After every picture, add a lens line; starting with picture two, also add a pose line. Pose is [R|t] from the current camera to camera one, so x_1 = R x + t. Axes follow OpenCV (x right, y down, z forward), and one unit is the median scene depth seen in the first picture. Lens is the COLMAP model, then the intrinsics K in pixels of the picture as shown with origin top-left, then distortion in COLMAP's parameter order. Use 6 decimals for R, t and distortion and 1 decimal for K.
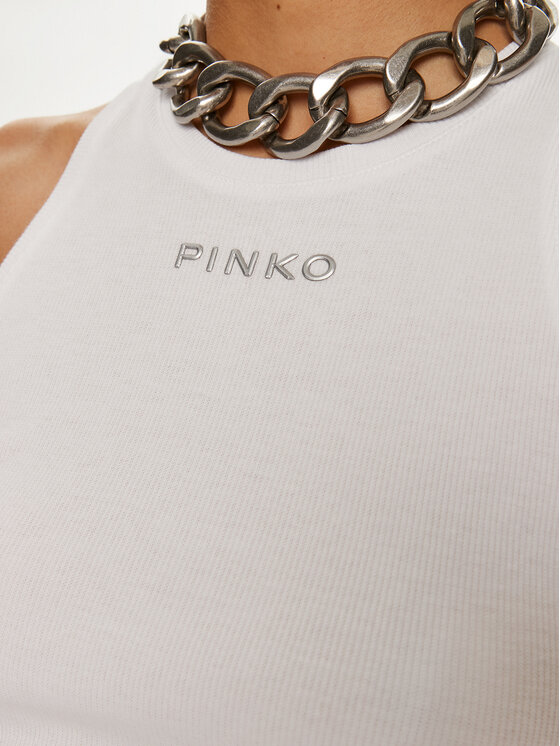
lens RADIAL K [[798.6, 0, 280.0], [0, 798.6, 373.0], [0, 0, 1]] dist [-0.190174, 0.004543]
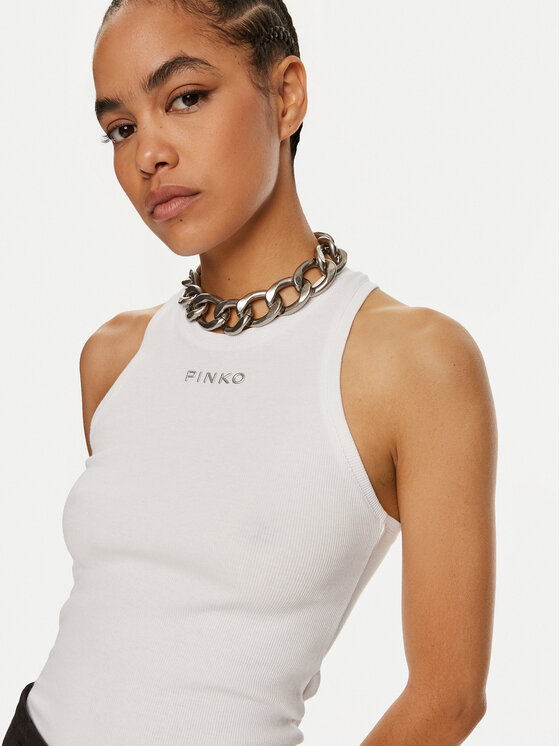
lens RADIAL K [[798.6, 0, 280.0], [0, 798.6, 373.0], [0, 0, 1]] dist [-0.190174, 0.004543]
pose [[0.991383, -0.050694, -0.120785, 0.467242], [0.034800, 0.990871, -0.130243, 0.182714], [0.126285, 0.124917, 0.984097, -1.452408]]
